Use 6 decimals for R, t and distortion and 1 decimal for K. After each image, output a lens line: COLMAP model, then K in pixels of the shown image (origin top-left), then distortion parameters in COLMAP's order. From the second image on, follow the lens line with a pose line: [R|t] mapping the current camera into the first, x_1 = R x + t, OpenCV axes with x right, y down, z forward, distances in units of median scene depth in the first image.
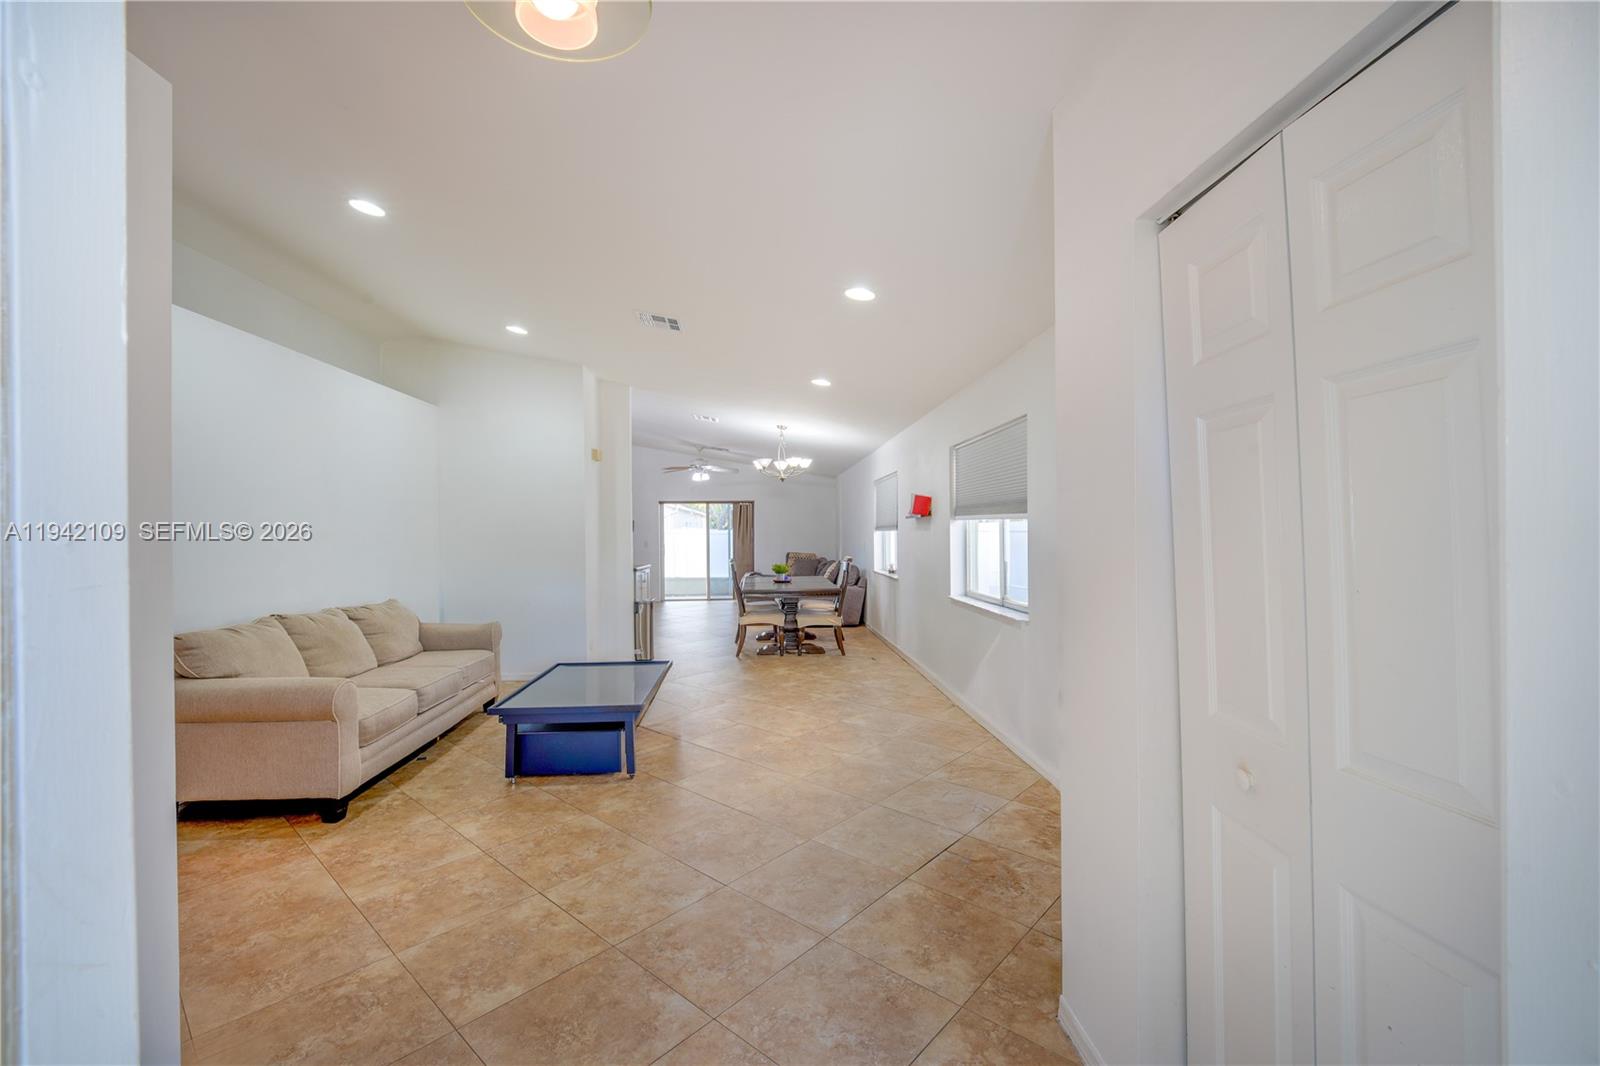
lens RADIAL K [[661.8, 0, 800.6], [0, 661.8, 531.5], [0, 0, 1]] dist [-0.011188, -0.001219]
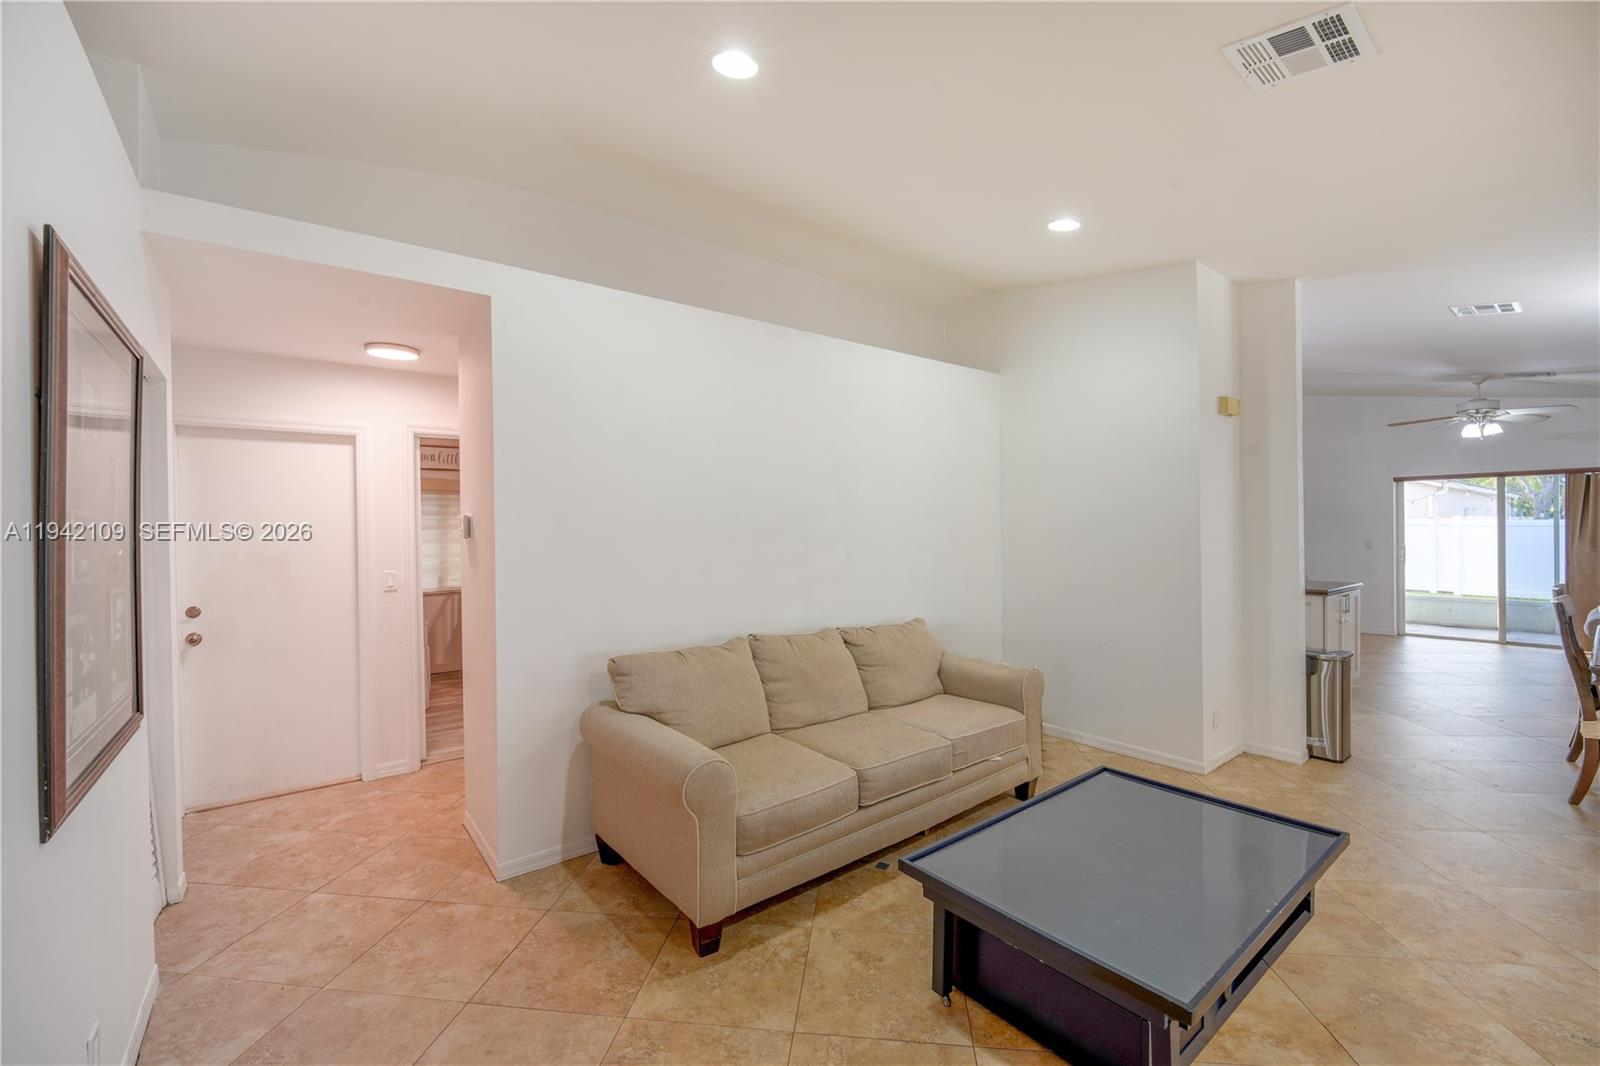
lens RADIAL K [[661.8, 0, 801.3], [0, 661.8, 527.7], [0, 0, 1]] dist [-0.011188, -0.001219]
pose [[0.565699, 0.002181, -0.824609, -0.041095], [0.006383, 0.999955, 0.007024, -0.013479], [0.824587, -0.009237, 0.565660, 0.439391]]
